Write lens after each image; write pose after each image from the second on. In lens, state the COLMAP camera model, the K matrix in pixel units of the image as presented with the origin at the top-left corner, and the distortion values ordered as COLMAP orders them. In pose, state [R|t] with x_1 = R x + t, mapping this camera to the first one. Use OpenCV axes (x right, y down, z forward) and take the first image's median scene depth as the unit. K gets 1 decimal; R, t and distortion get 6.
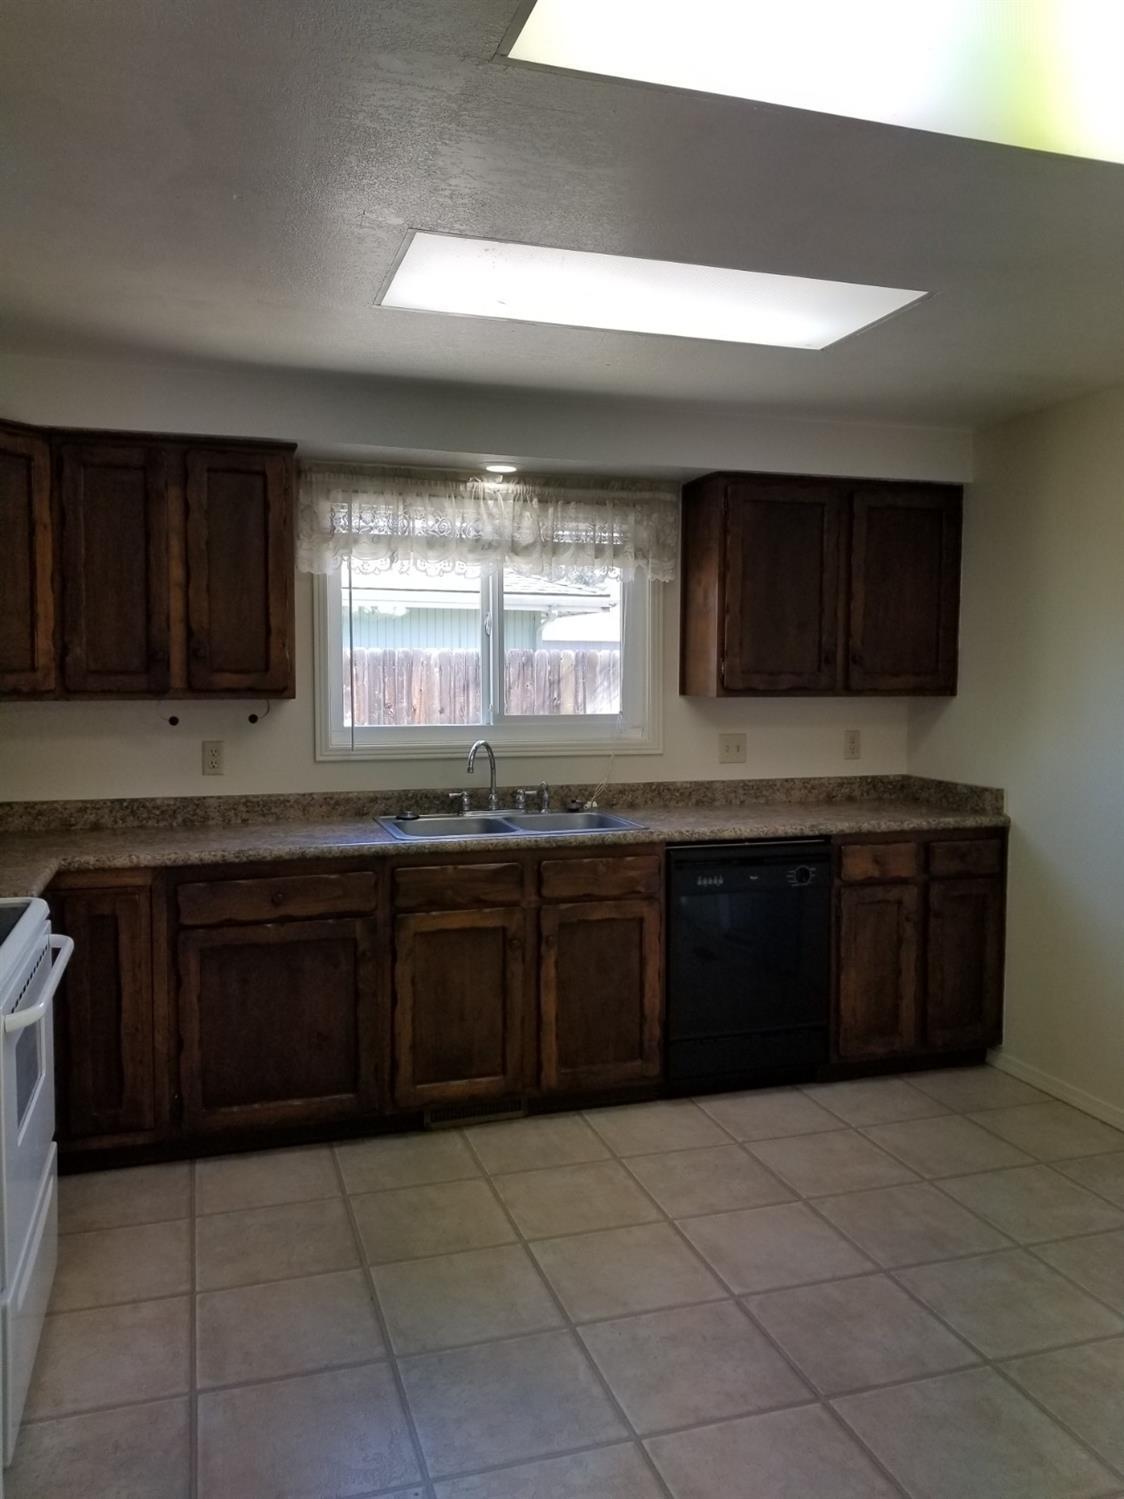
lens RADIAL K [[1180.3, 0, 580.8], [0, 1180.3, 742.6], [0, 0, 1]] dist [0.098543, -0.133615]
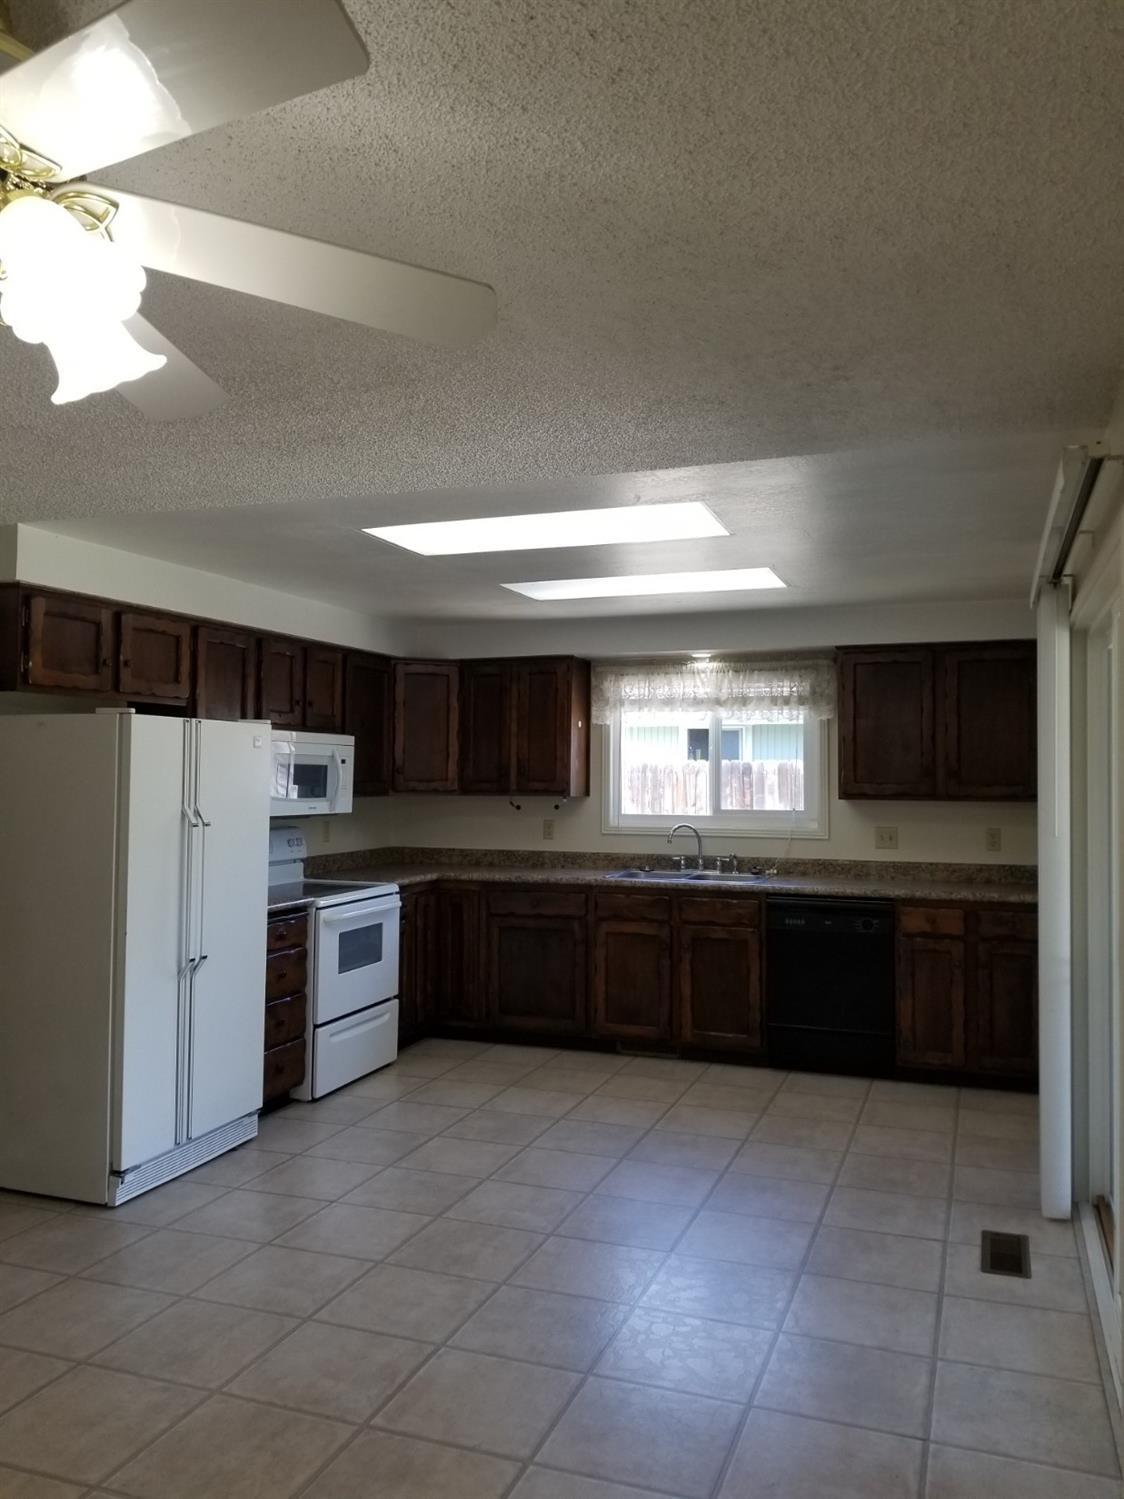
lens RADIAL K [[1180.3, 0, 548.3], [0, 1180.3, 742.7], [0, 0, 1]] dist [0.098543, -0.133615]
pose [[0.779349, -0.016510, -0.626373, 0.791677], [-0.040283, 0.996265, -0.076382, 0.018463], [0.625294, 0.084760, 0.775772, -0.372017]]
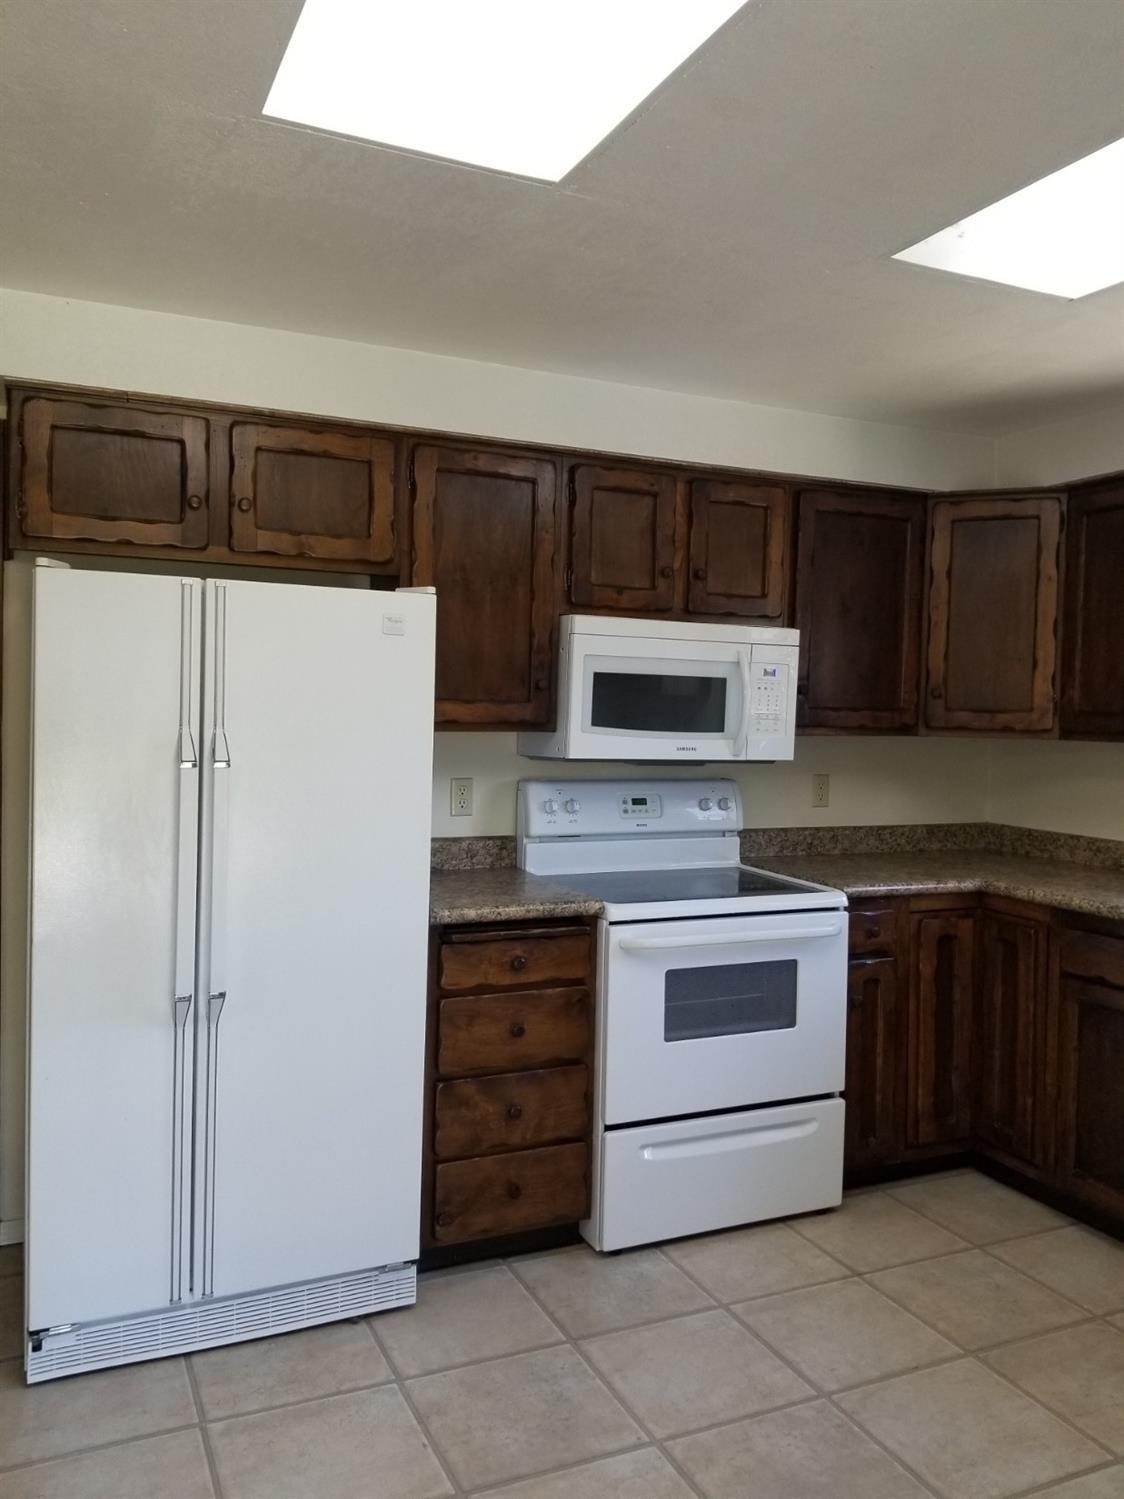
lens RADIAL K [[1180.3, 0, 580.2], [0, 1180.3, 730.7], [0, 0, 1]] dist [0.098543, -0.133615]
pose [[0.118818, 0.021685, -0.992679, 0.500181], [-0.082611, 0.996511, 0.011881, -0.018421], [0.989474, 0.080594, 0.120194, 0.403122]]
